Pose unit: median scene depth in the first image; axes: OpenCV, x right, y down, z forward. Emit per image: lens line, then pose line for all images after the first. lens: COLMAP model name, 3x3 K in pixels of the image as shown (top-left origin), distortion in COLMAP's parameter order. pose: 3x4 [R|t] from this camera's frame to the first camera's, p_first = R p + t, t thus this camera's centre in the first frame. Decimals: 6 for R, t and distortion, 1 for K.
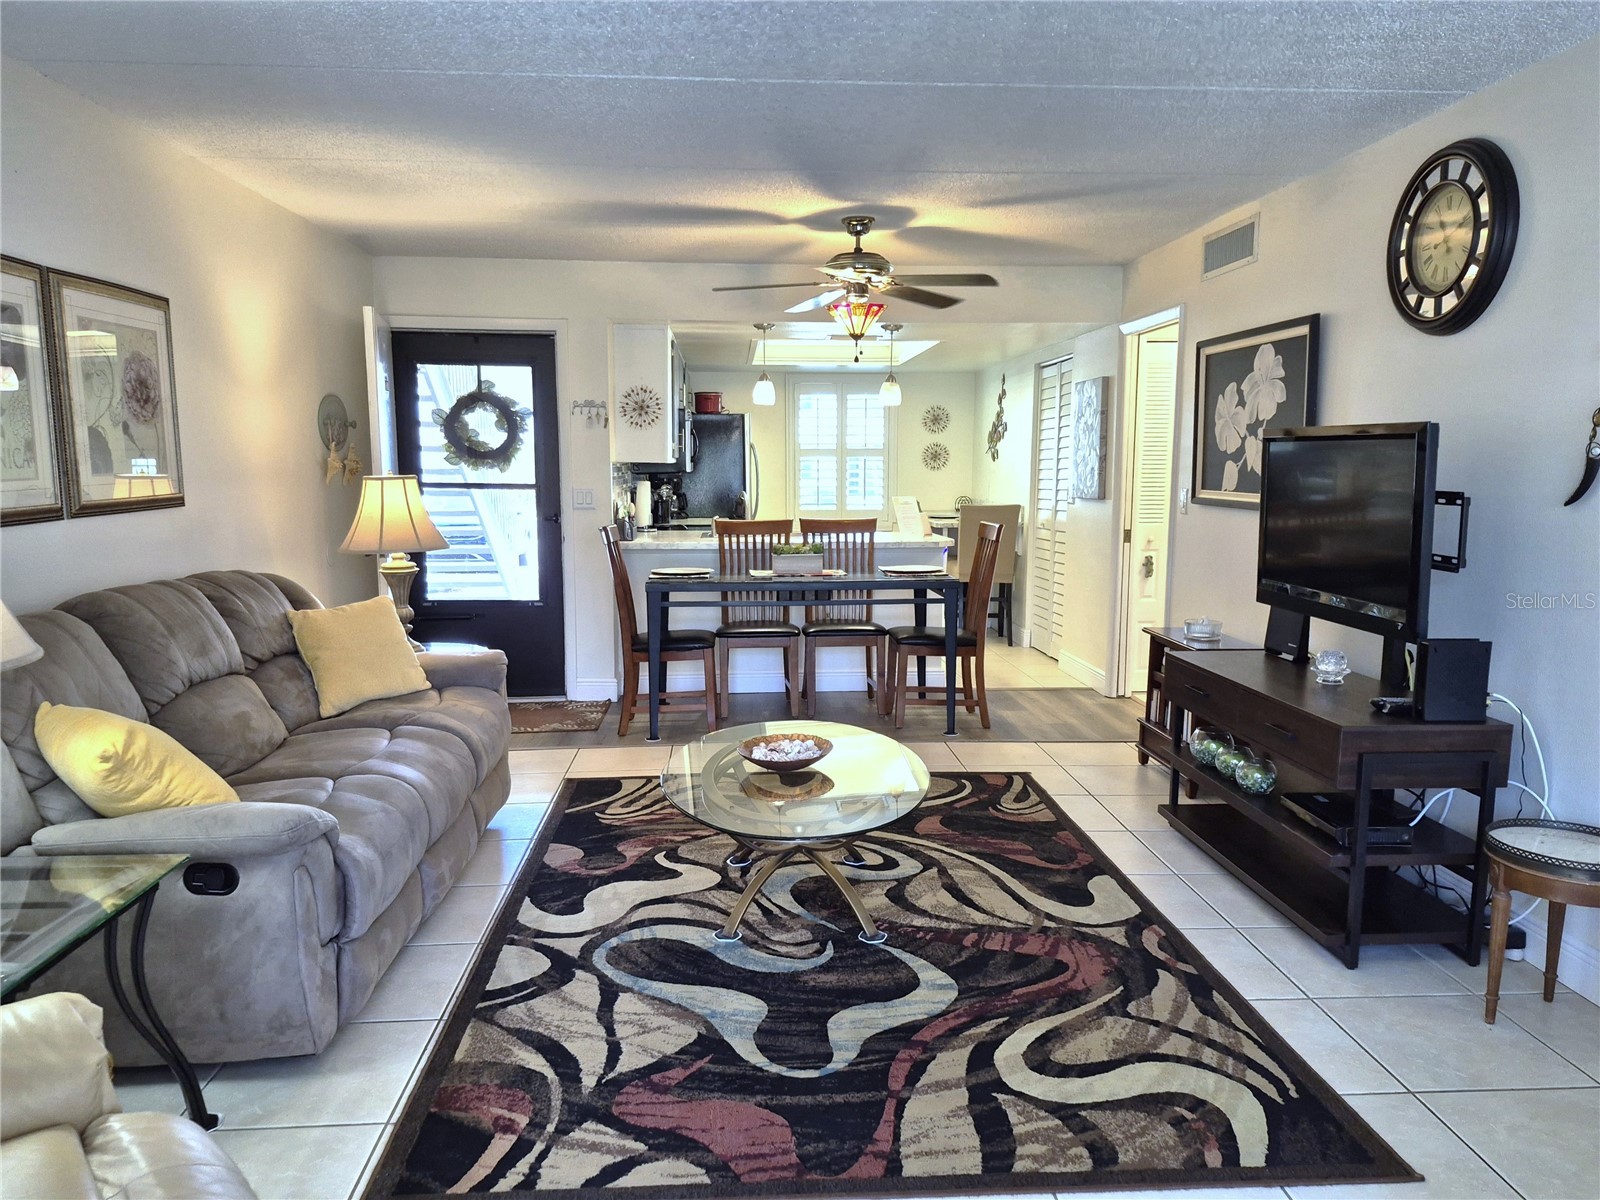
lens RADIAL K [[1137.7, 0, 805.6], [0, 1137.7, 628.4], [0, 0, 1]] dist [0.097072, -0.134618]
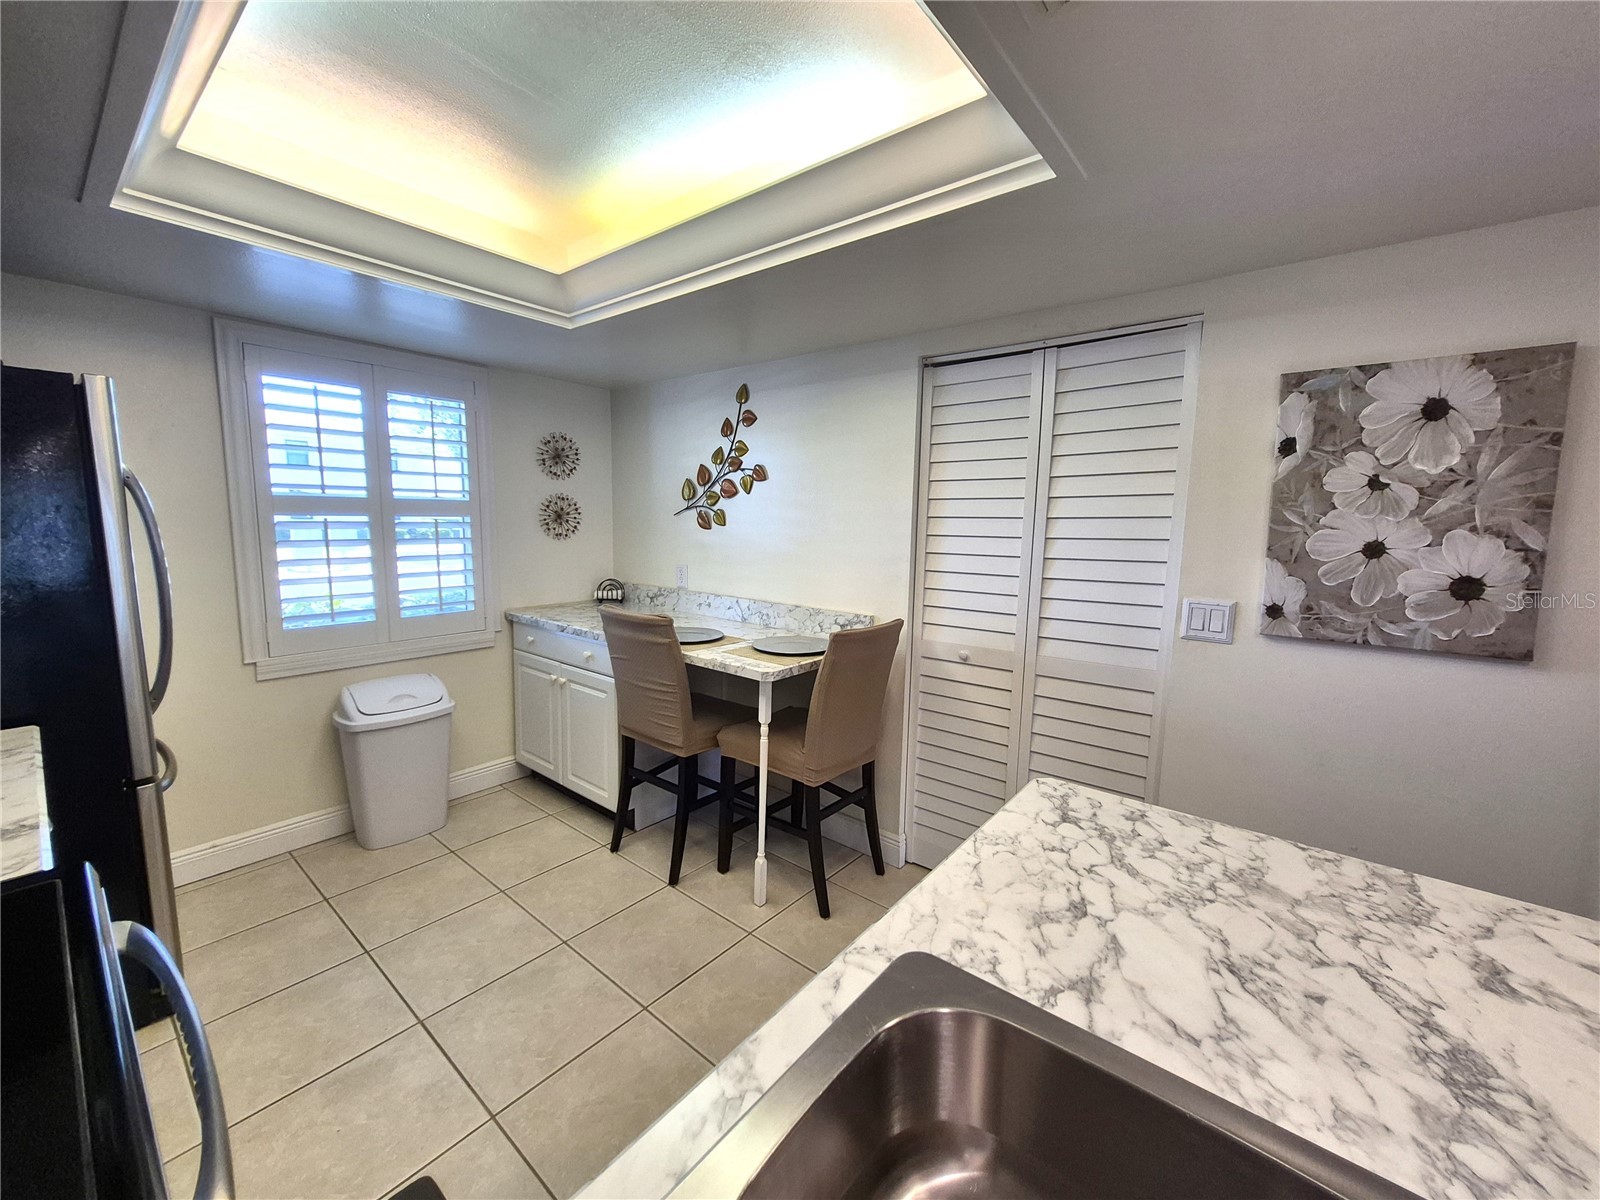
lens RADIAL K [[629.9, 0, 800.8], [0, 629.9, 592.8], [0, 0, 1]] dist [0.001519, 0.001928]
pose [[0.686027, -0.075414, 0.723657, -0.213967], [0.087386, 0.995954, 0.020950, -0.513905], [-0.722309, 0.048865, 0.689842, 3.270072]]
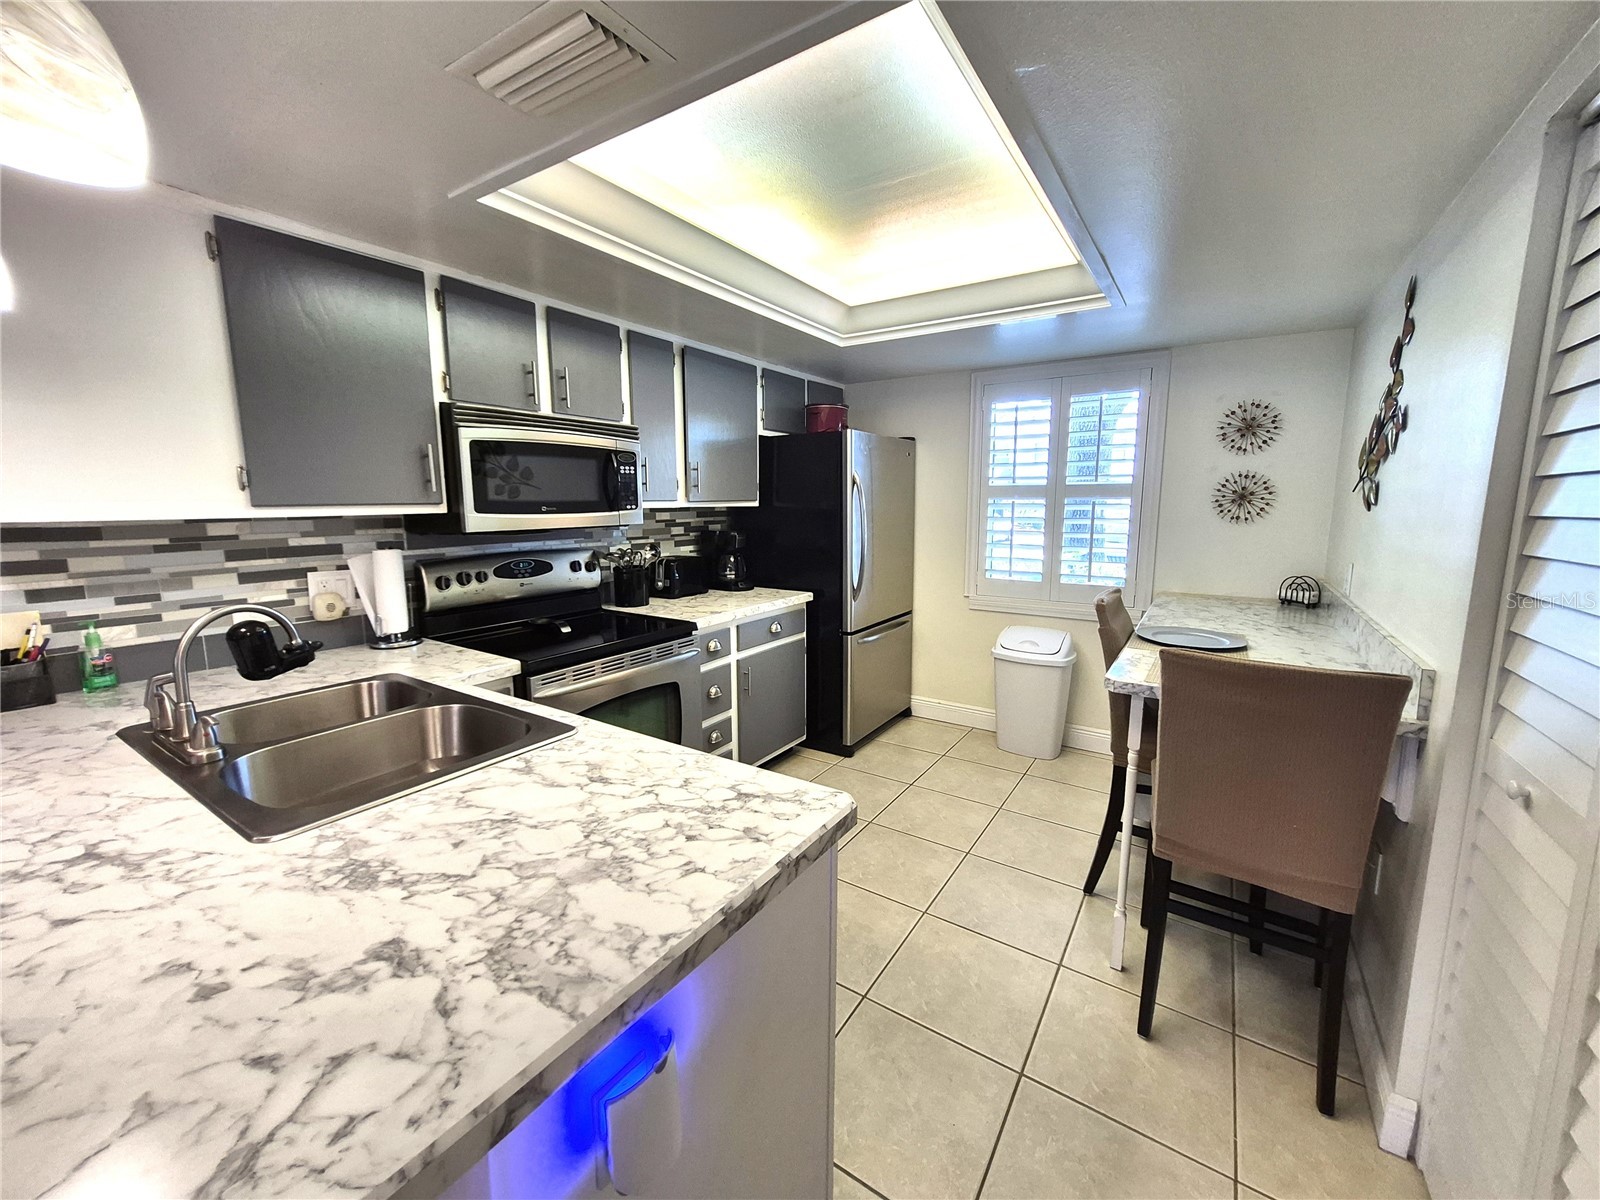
lens RADIAL K [[630.1, 0, 804.6], [0, 630.1, 590.1], [0, 0, 1]] dist [0.011763, -0.003415]
pose [[0.797003, 0.087436, -0.597613, 0.634713], [-0.087780, 0.995729, 0.028617, -0.475474], [0.597562, 0.029650, 0.801274, 3.103205]]
